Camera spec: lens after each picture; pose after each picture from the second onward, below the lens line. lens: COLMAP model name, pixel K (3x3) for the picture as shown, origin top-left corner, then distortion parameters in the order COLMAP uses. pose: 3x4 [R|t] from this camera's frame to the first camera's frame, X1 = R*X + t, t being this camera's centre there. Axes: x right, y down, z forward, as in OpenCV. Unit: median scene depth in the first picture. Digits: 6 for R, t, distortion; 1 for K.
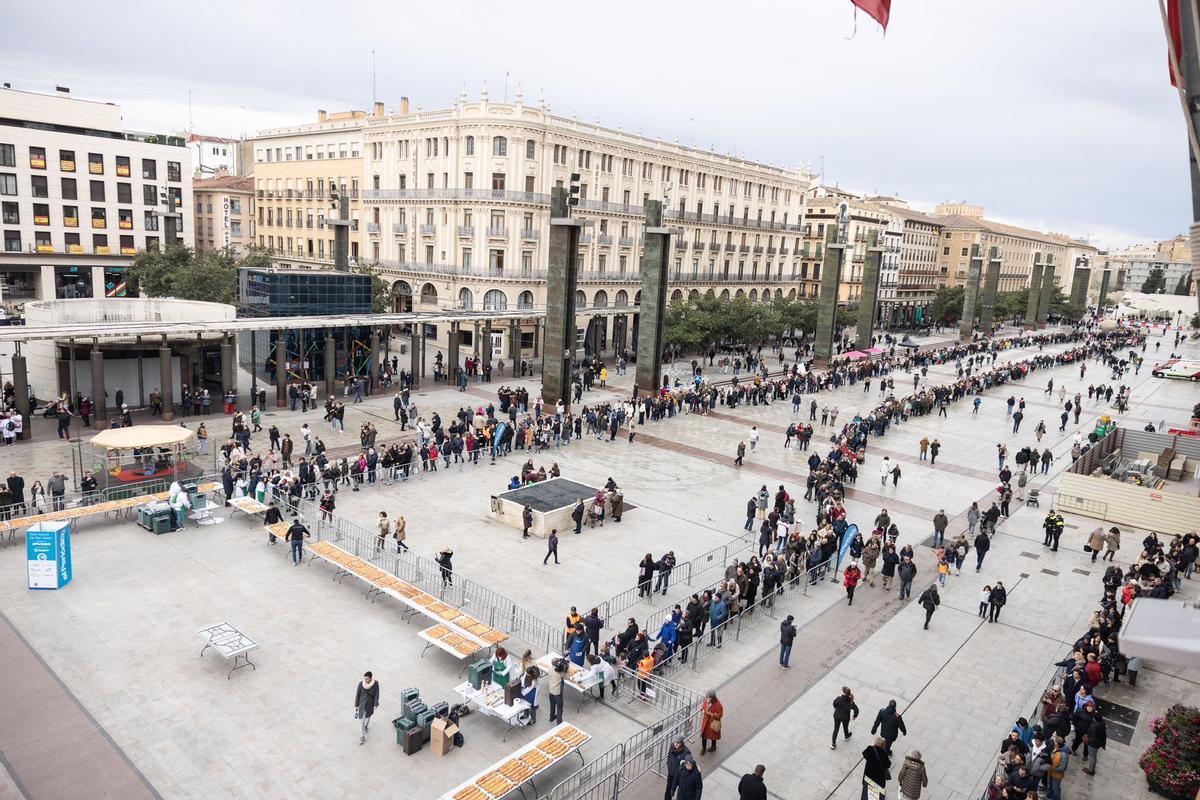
lens RADIAL K [[794.4, 0, 600.2], [0, 794.4, 389.2], [0, 0, 1]] dist [-0.008583, 0.007318]
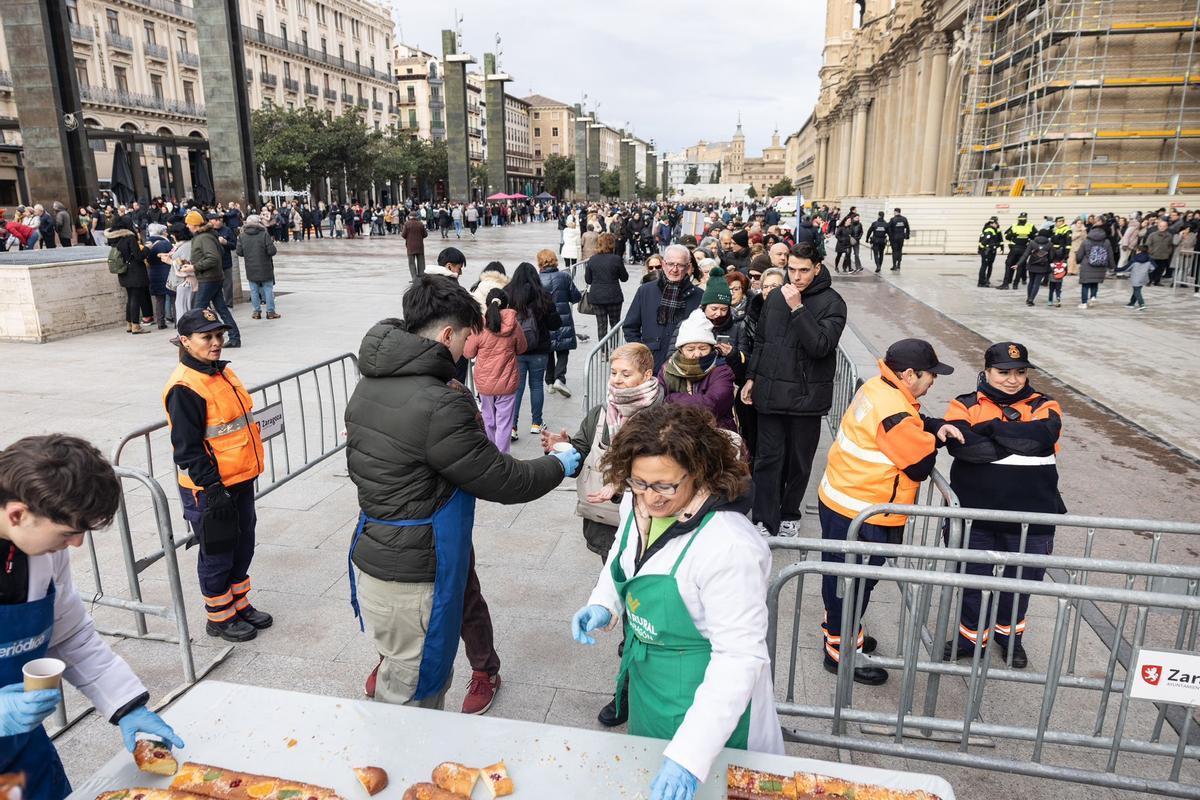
lens RADIAL K [[794.4, 0, 599.4], [0, 794.4, 406.1], [0, 0, 1]] dist [-0.008583, 0.007318]
pose [[0.864768, -0.178372, 0.469425, -0.008737], [0.134062, 0.982866, 0.126502, 0.058216], [-0.483946, -0.046463, 0.873863, 0.170004]]
